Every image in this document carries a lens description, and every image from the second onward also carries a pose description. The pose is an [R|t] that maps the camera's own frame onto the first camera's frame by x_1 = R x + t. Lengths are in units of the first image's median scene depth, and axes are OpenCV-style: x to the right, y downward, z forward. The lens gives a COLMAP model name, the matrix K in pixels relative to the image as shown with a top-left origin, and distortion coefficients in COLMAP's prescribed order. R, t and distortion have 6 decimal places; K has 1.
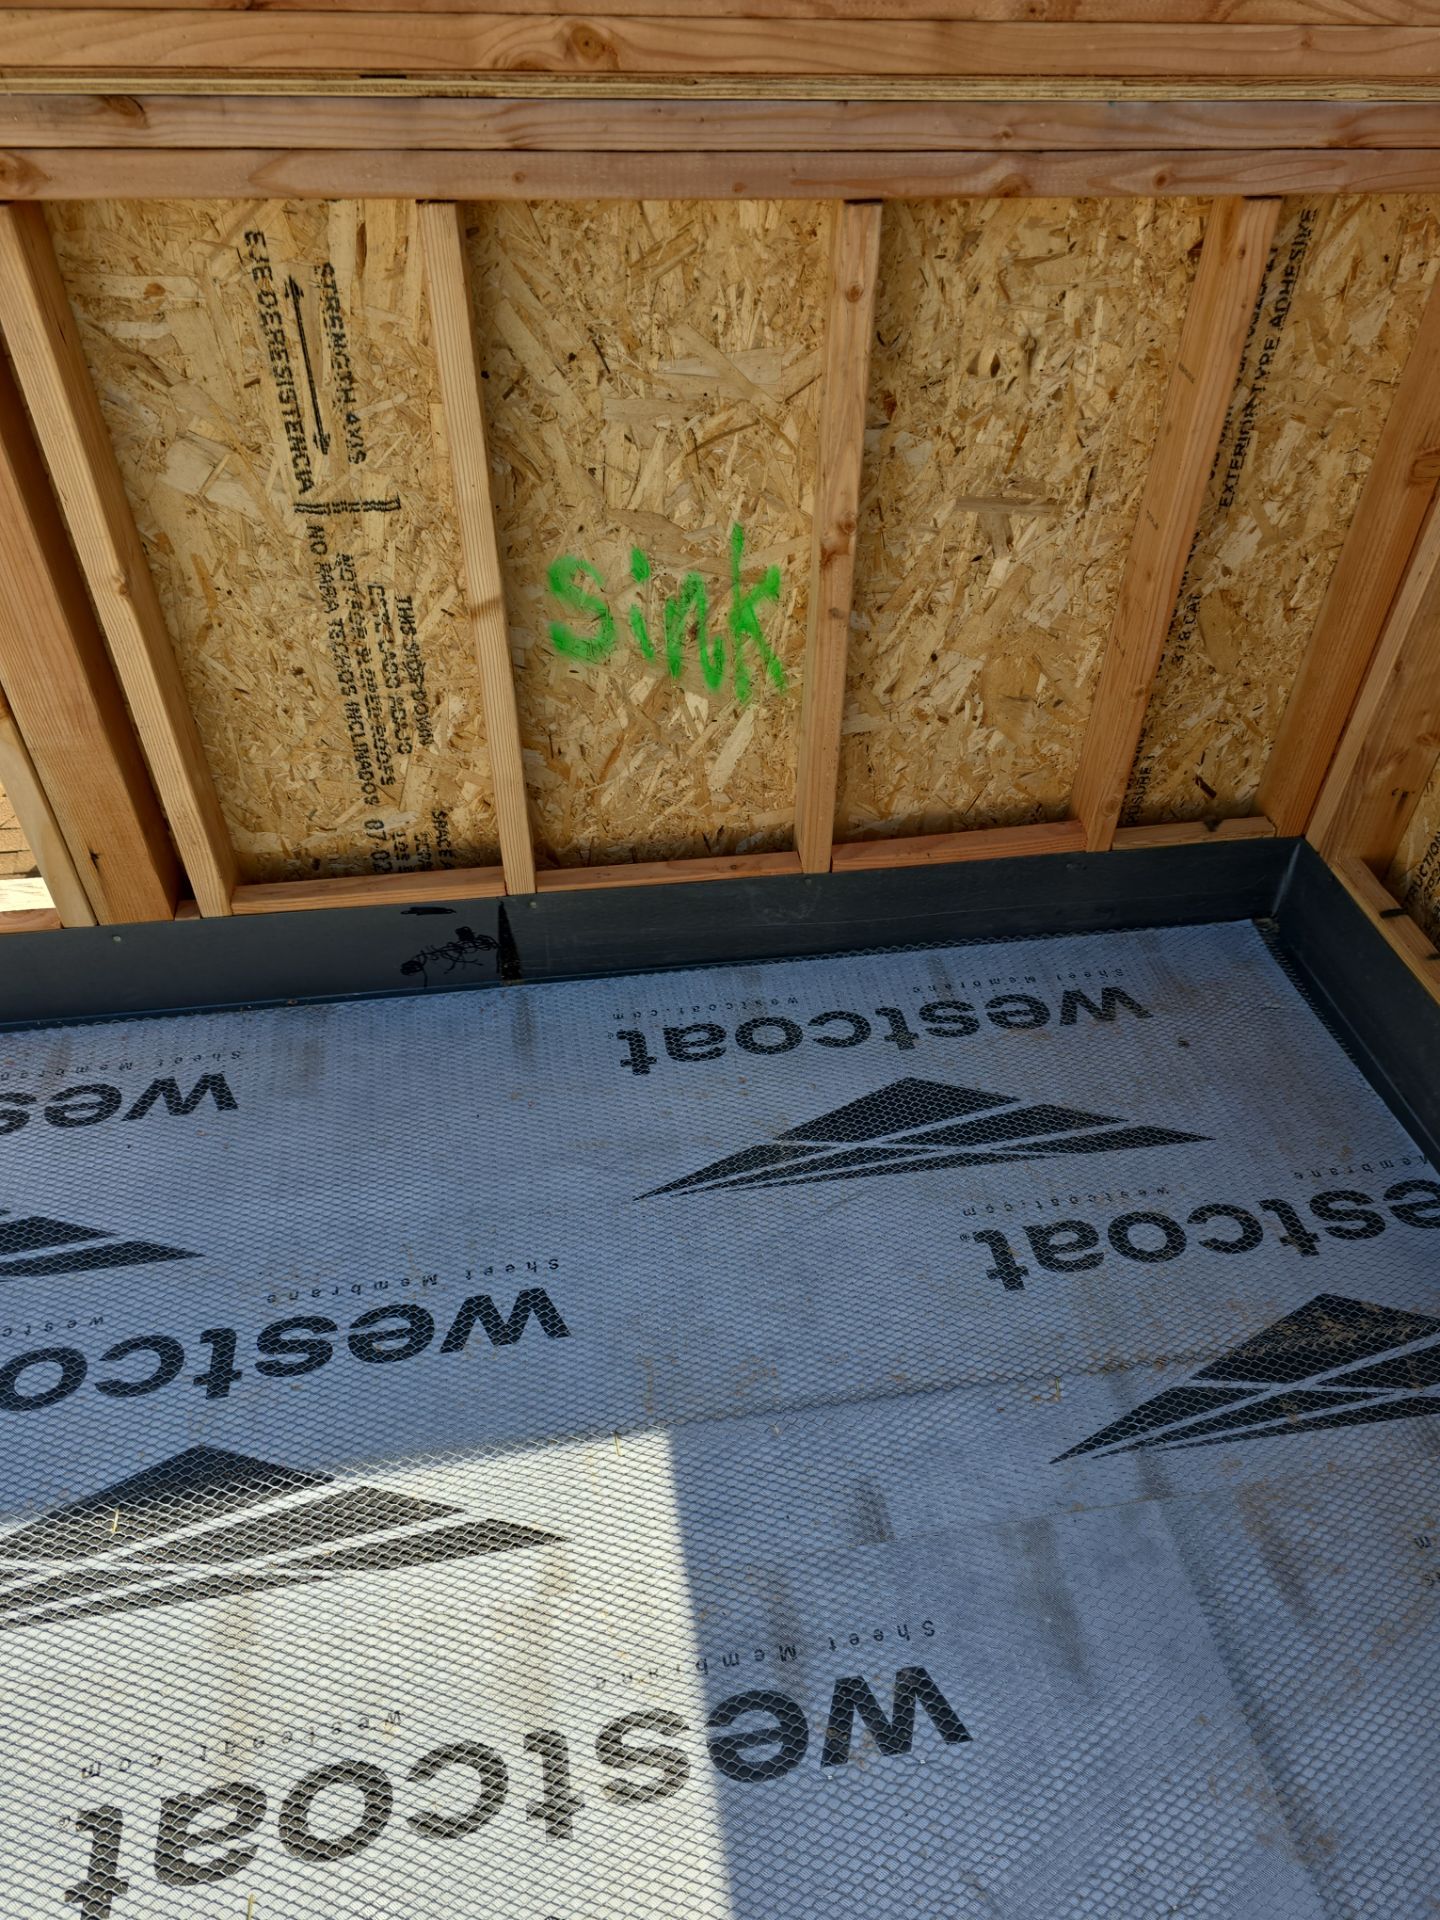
lens RADIAL K [[1307.8, 0, 751.5], [0, 1307.8, 989.7], [0, 0, 1]] dist [0.037624, -0.043646]
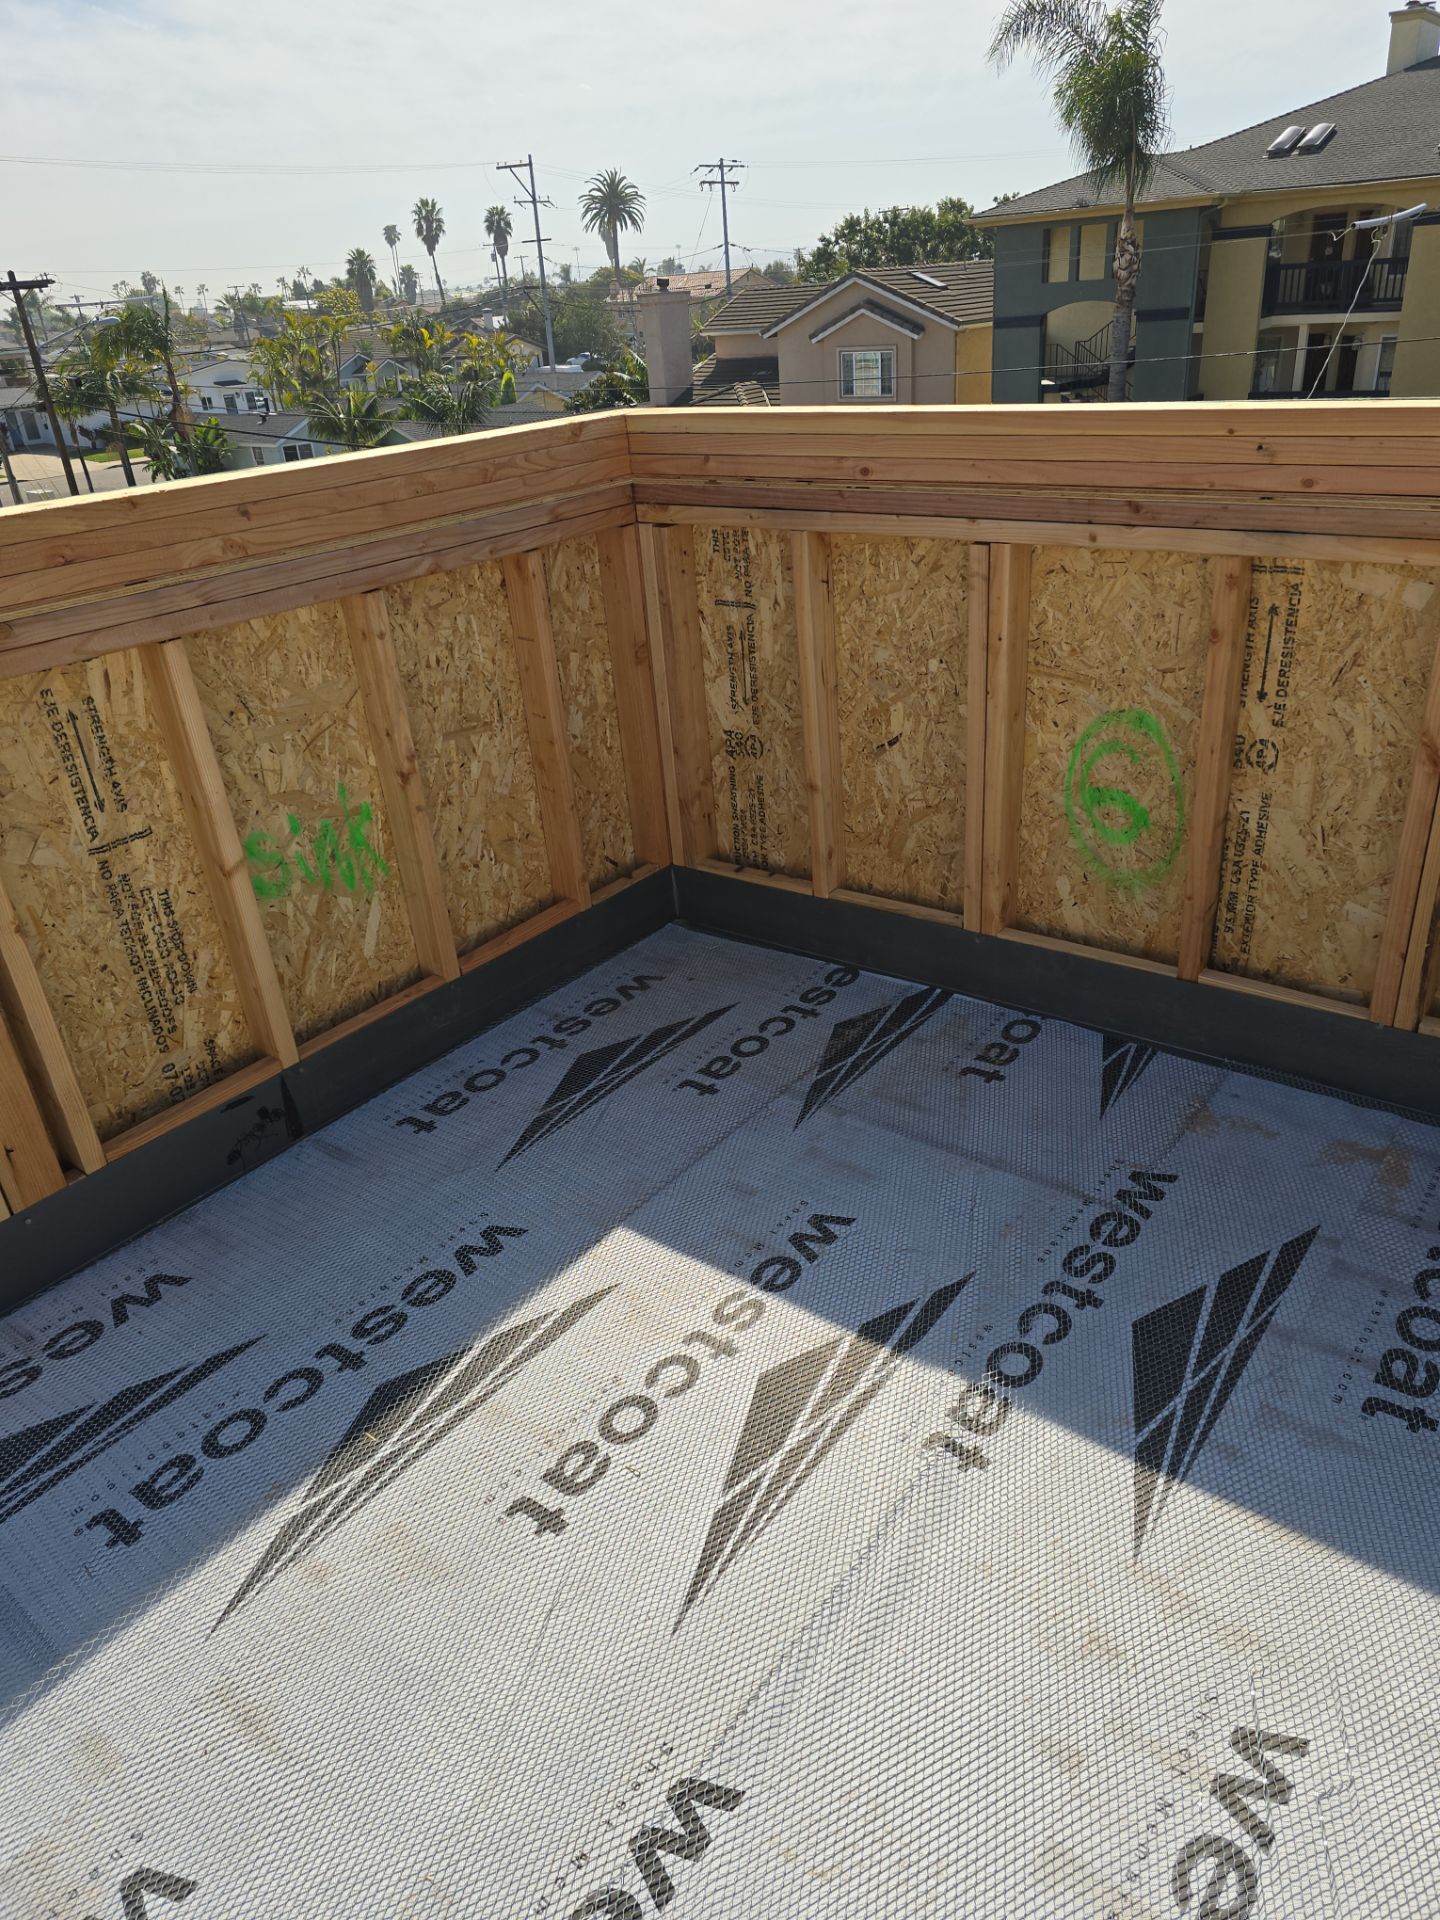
lens RADIAL K [[1307.8, 0, 721.1], [0, 1307.8, 969.3], [0, 0, 1]] dist [0.037624, -0.043646]
pose [[0.727509, -0.383426, 0.568960, -0.684001], [0.536574, 0.834760, -0.123546, 0.297969], [-0.427574, 0.395170, 0.813032, -0.446088]]
